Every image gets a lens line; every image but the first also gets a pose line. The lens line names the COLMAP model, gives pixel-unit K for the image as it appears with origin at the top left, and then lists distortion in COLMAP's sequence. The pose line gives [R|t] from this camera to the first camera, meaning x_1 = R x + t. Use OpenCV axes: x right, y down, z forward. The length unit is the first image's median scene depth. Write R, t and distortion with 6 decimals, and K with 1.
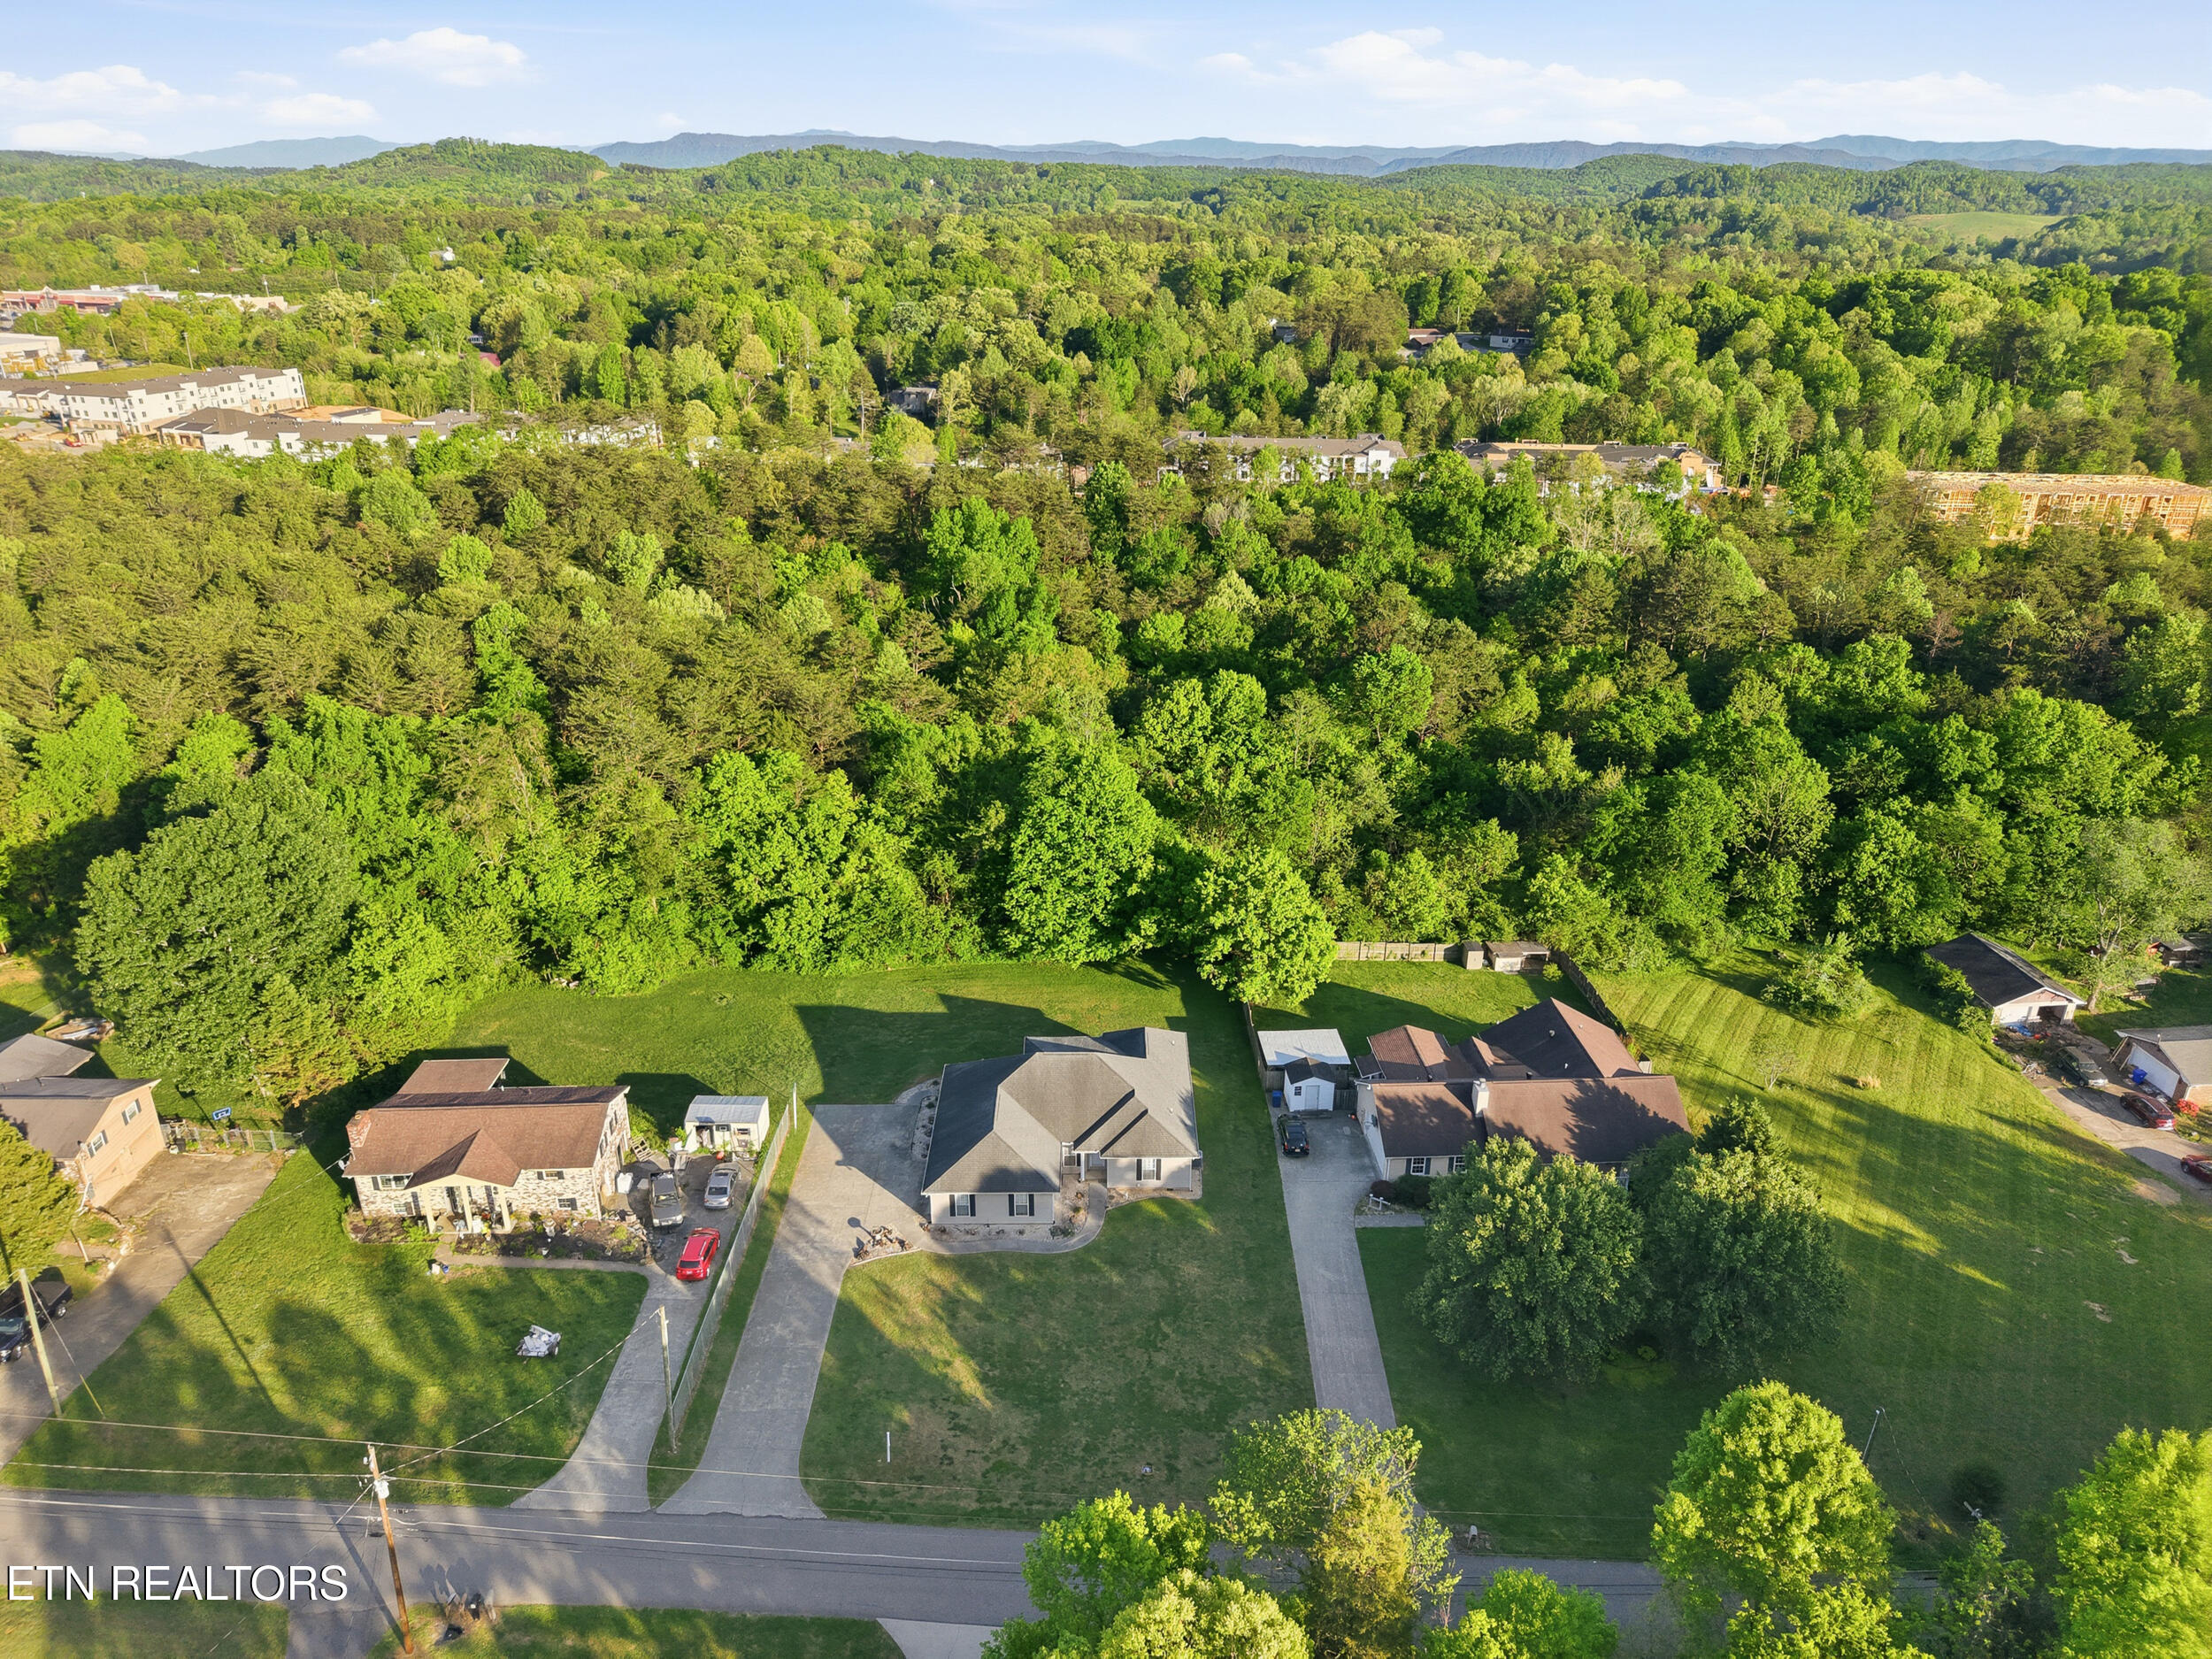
lens RADIAL K [[1501.6, 0, 1106.0], [0, 1501.6, 829.5], [0, 0, 1]] dist [0.106069, -0.168425]
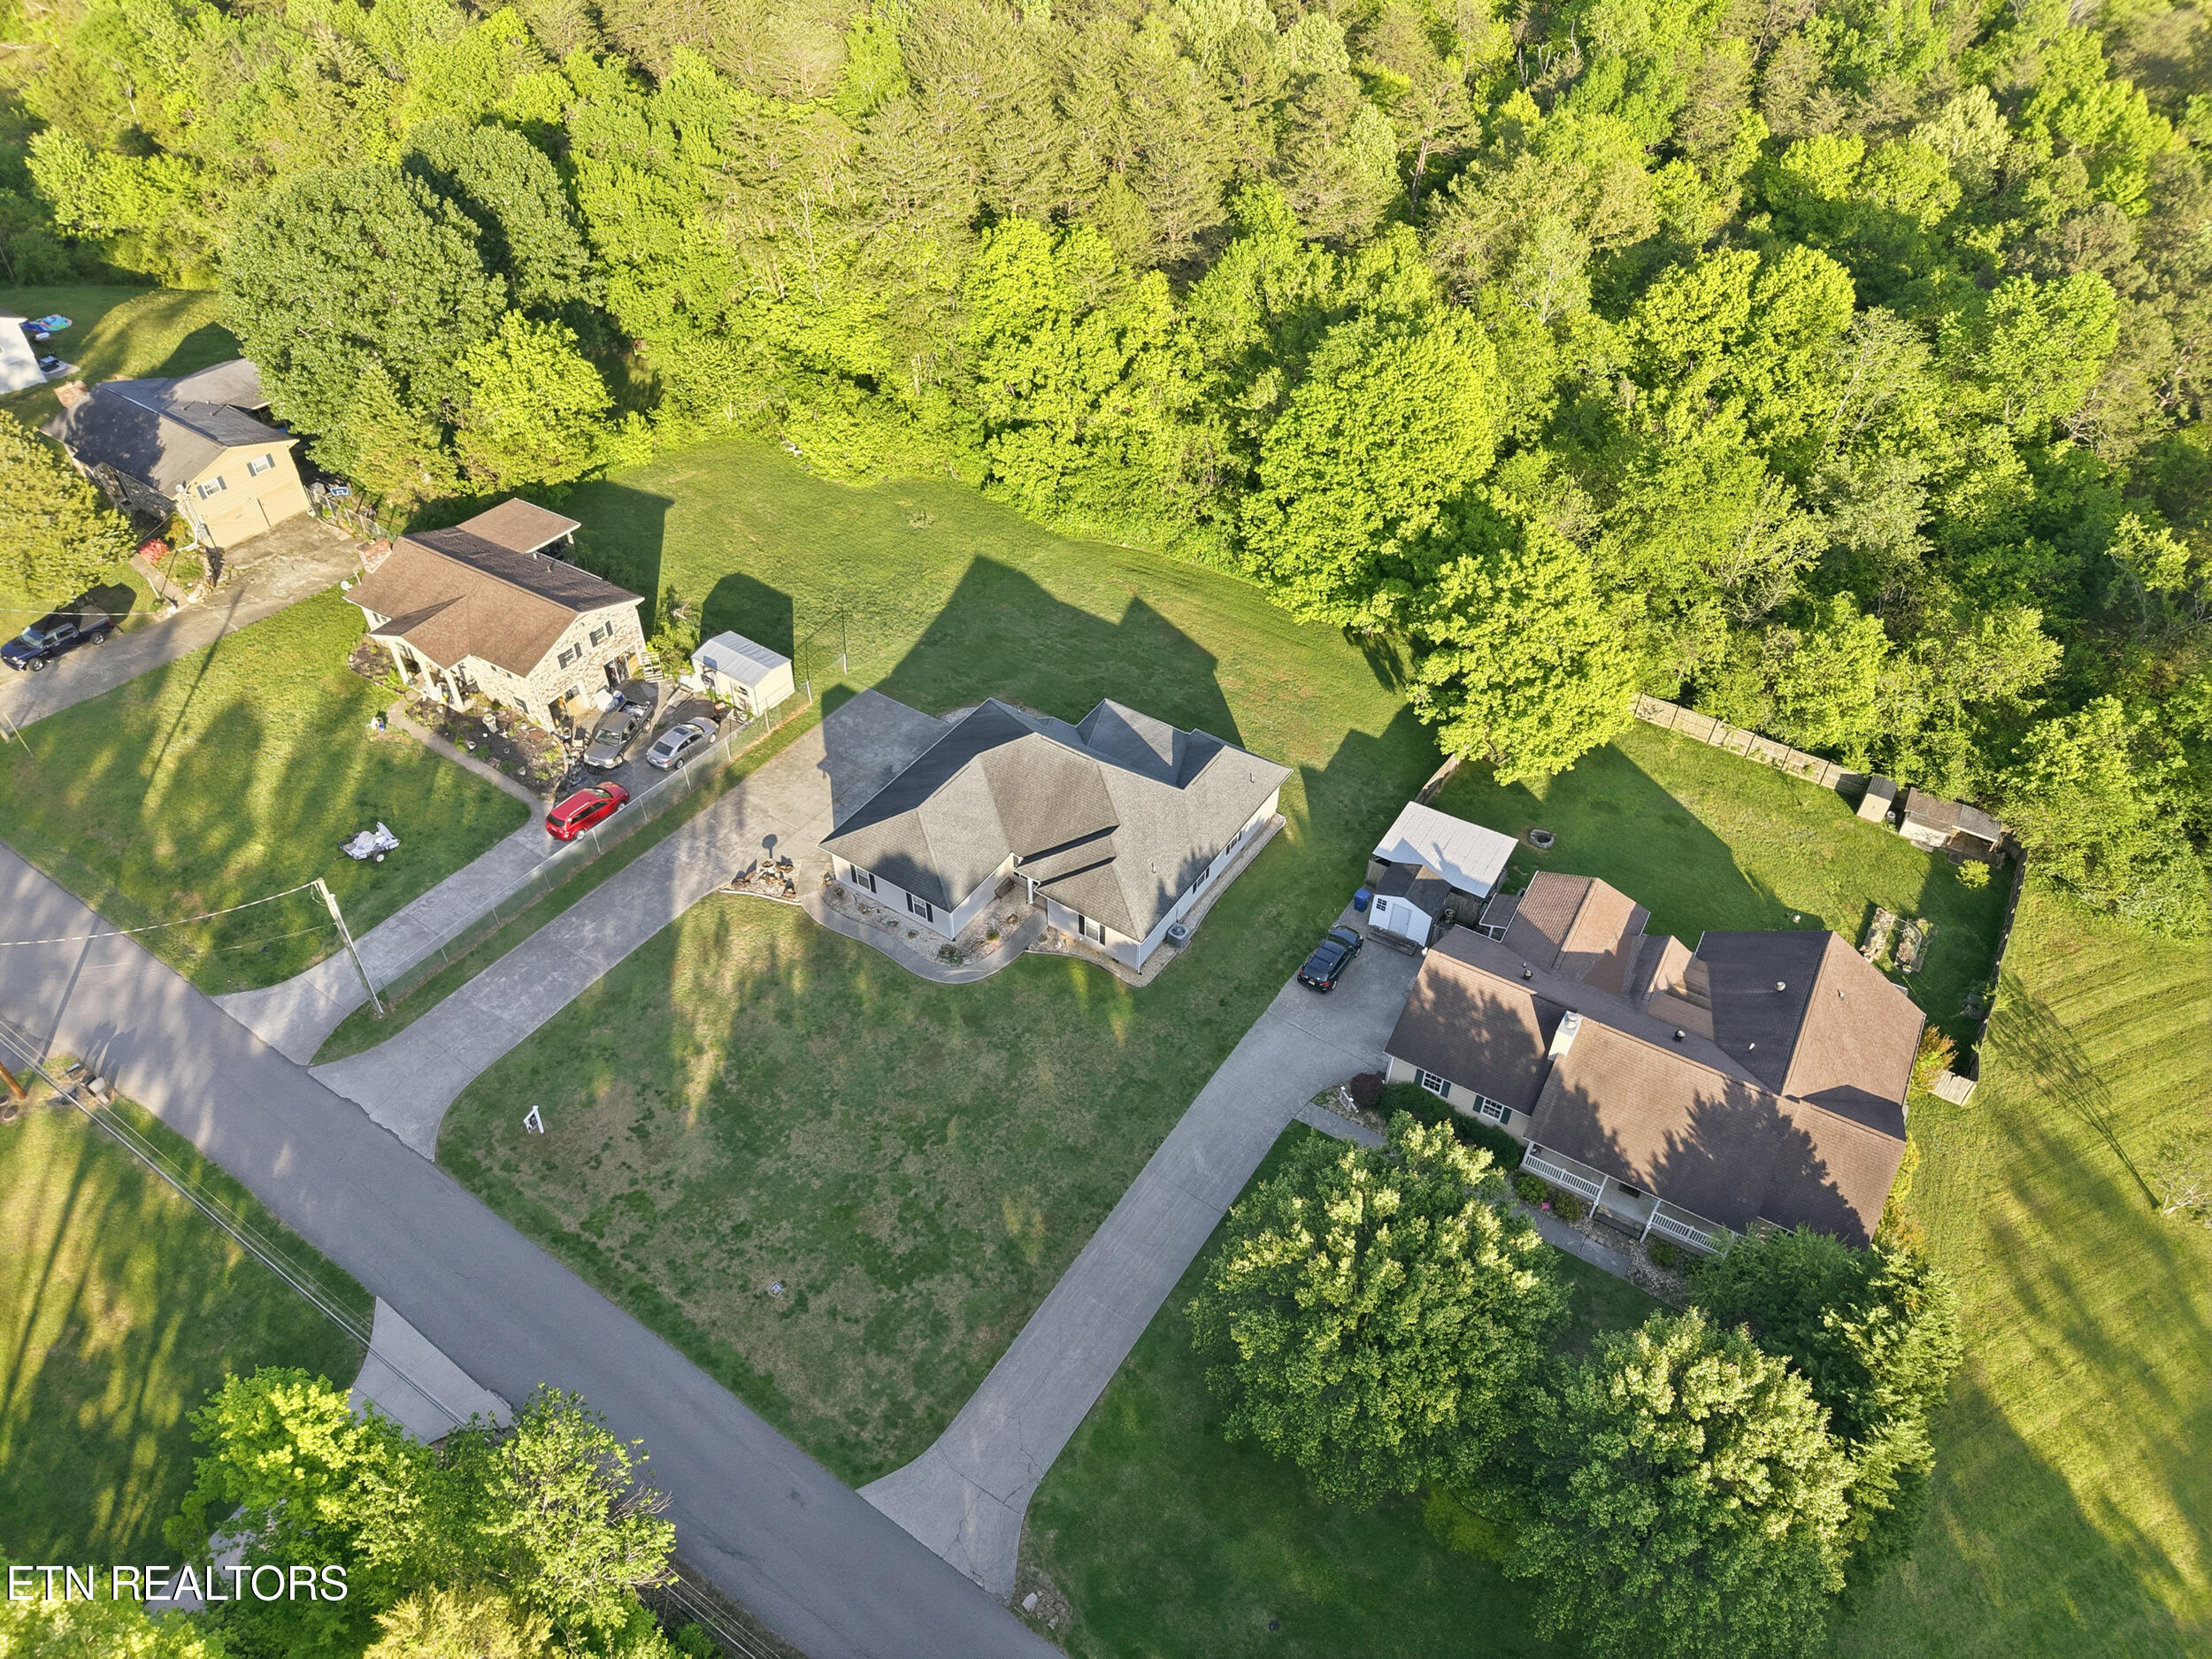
lens RADIAL K [[1502.0, 0, 1106.0], [0, 1502.0, 829.5], [0, 0, 1]] dist [0.038854, -0.038521]
pose [[0.828304, 0.389682, -0.402567, 0.264202], [-0.226007, 0.889849, 0.396346, -0.100491], [0.512673, -0.237312, 0.825136, 0.321020]]
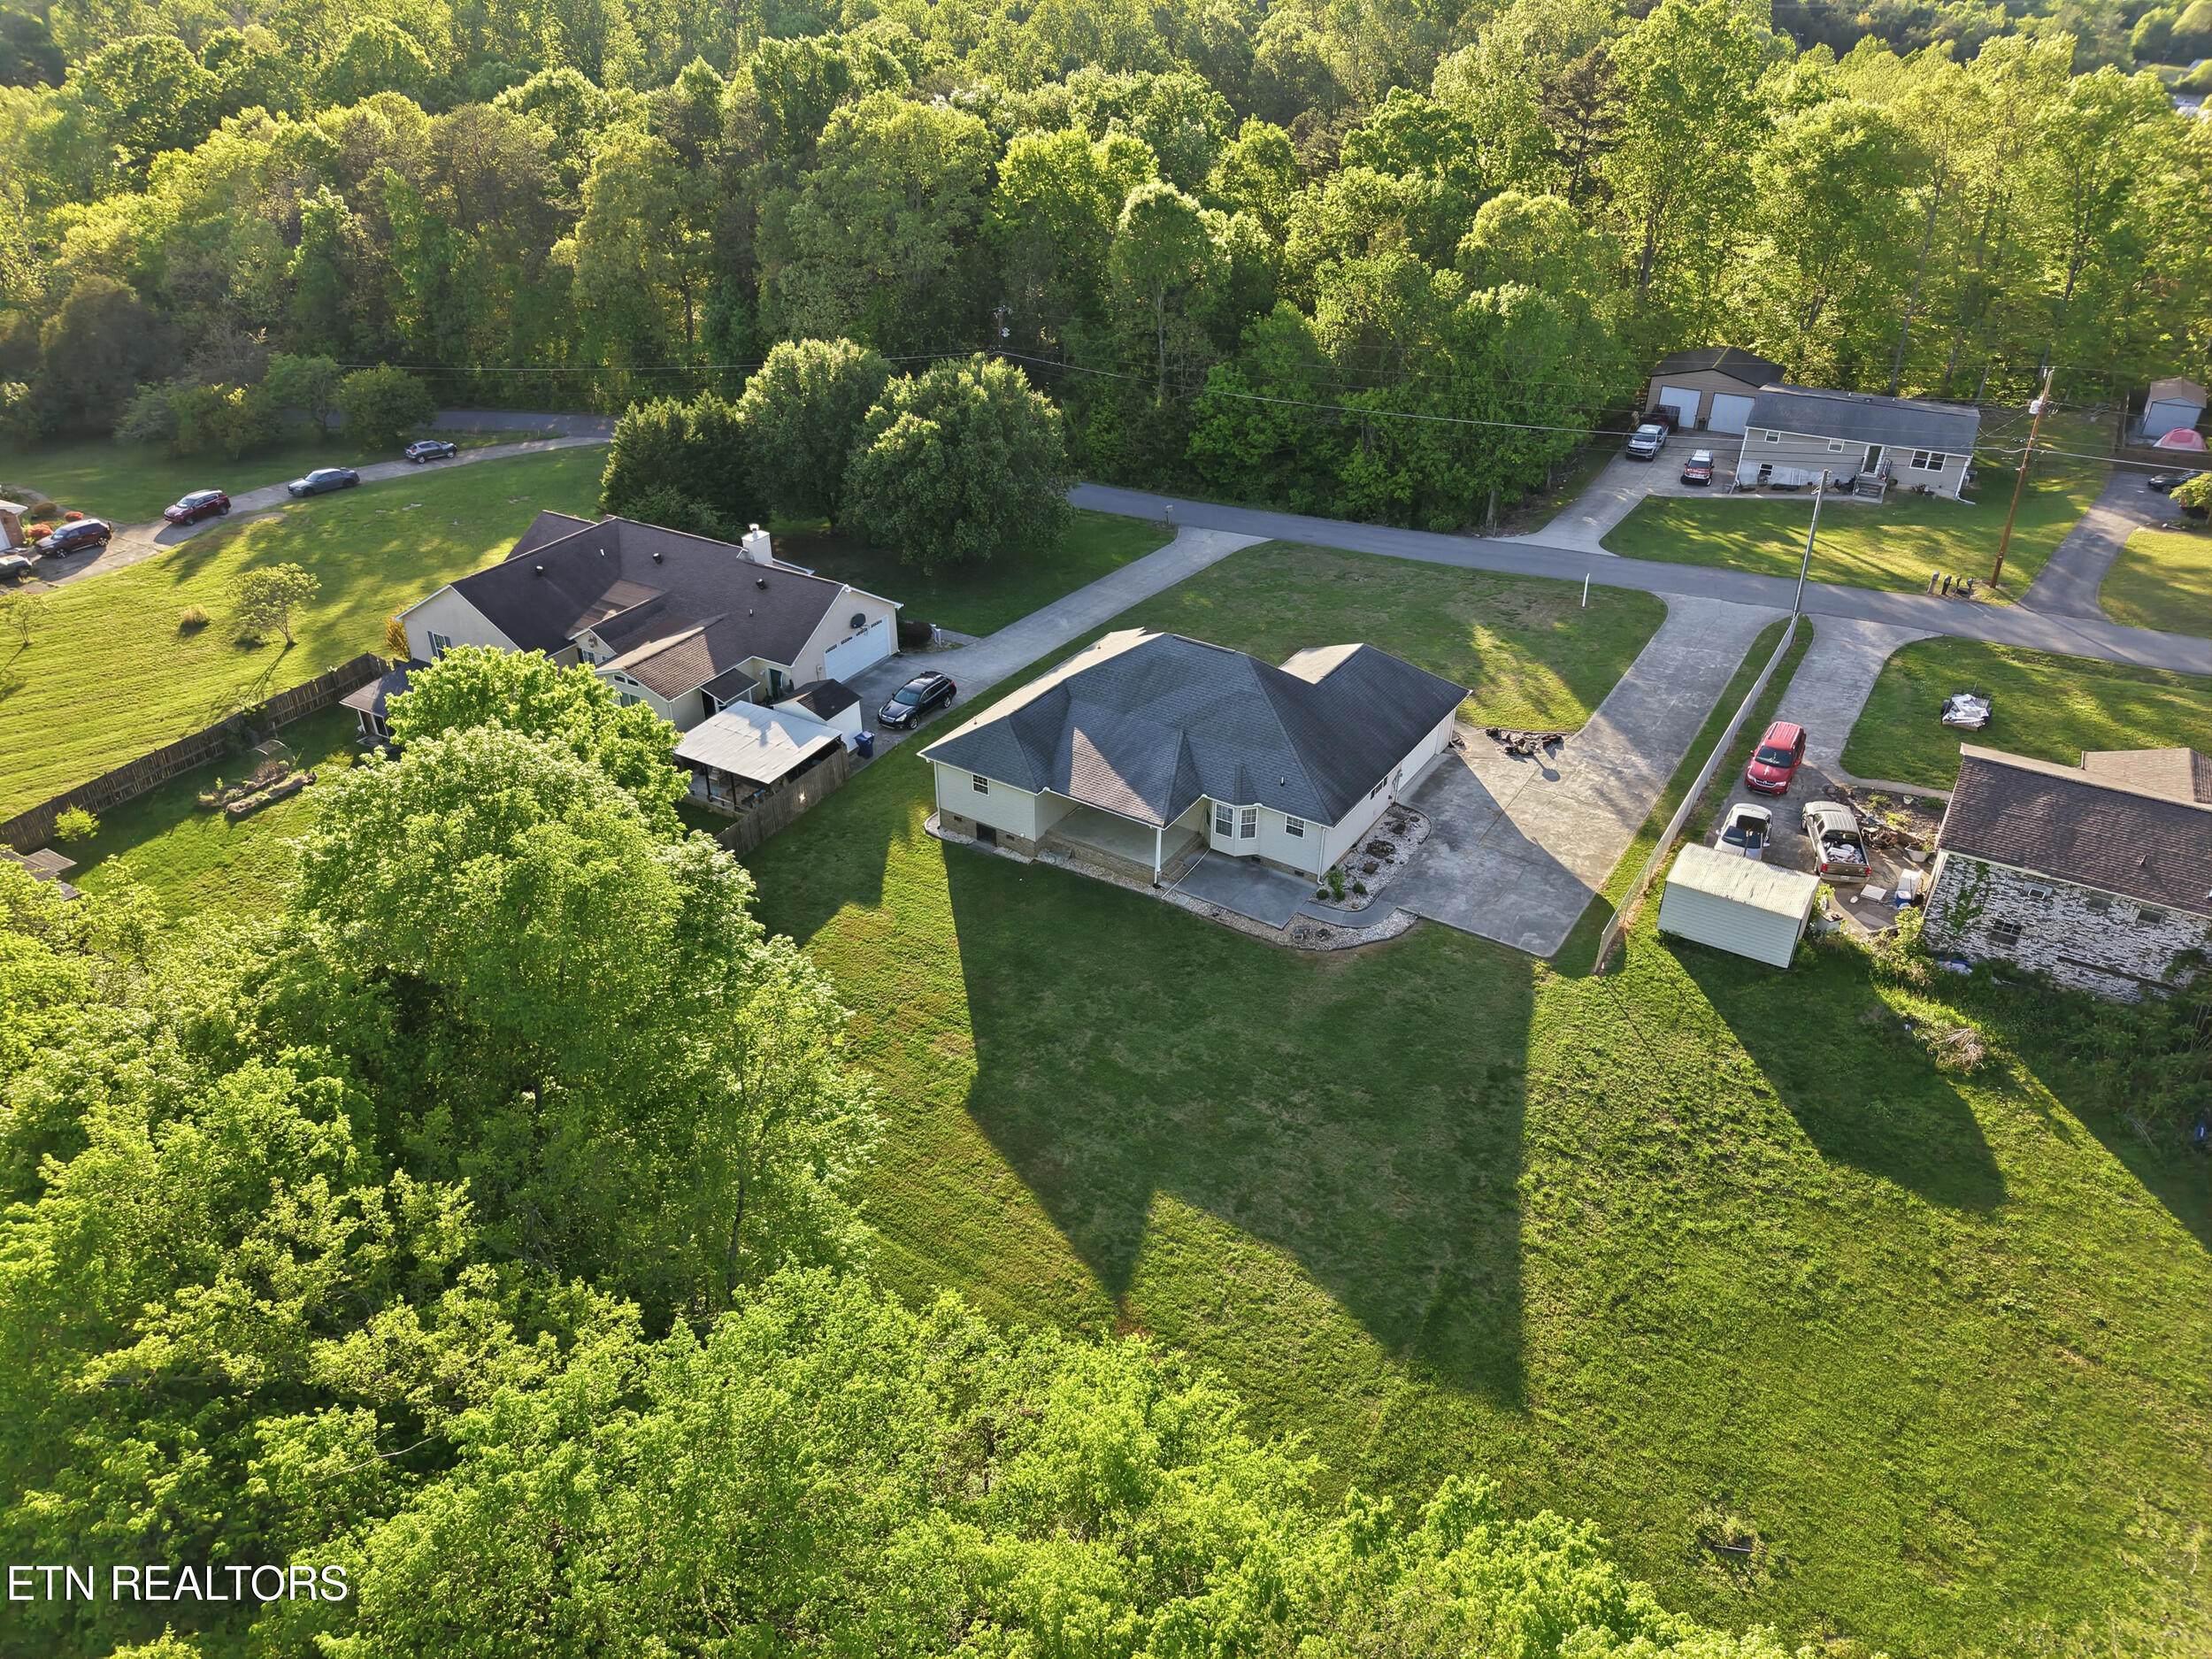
lens RADIAL K [[1502.0, 0, 1106.0], [0, 1502.0, 829.5], [0, 0, 1]] dist [0.038854, -0.038521]
pose [[-0.837003, -0.297312, 0.459382, -0.261339], [0.194542, 0.622986, 0.757655, -0.246134], [-0.511449, 0.723528, -0.463602, 1.170540]]
